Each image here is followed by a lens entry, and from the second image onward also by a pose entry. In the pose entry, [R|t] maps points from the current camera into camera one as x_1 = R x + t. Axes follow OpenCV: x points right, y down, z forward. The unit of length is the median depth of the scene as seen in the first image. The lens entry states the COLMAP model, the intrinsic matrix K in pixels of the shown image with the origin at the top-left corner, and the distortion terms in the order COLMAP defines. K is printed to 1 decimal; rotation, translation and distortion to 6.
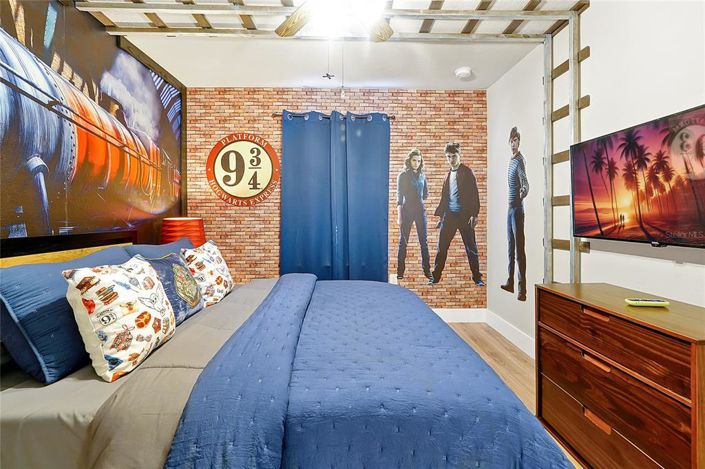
lens RADIAL K [[295.5, 0, 351.4], [0, 295.5, 212.7], [0, 0, 1]] dist [0.001009, 0.000874]
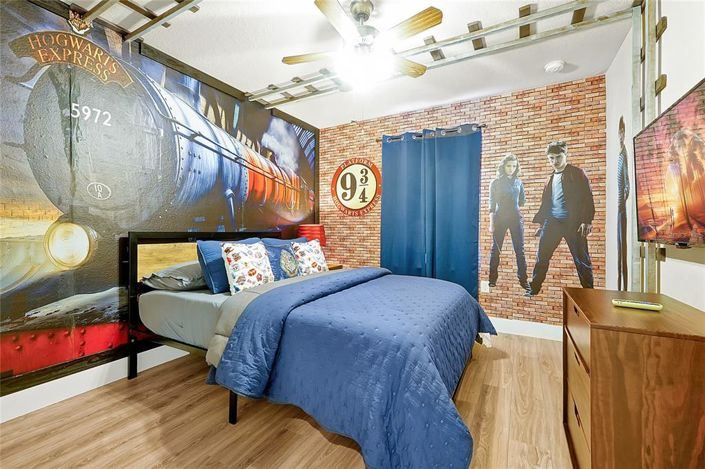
lens RADIAL K [[301.5, 0, 352.6], [0, 301.5, 223.4], [0, 0, 1]] dist [0.000115, 0.000464]
pose [[0.861600, -0.004228, -0.507569, 0.277752], [-0.000314, 0.999961, -0.008864, 0.020857], [0.507587, 0.007796, 0.861565, -0.113919]]
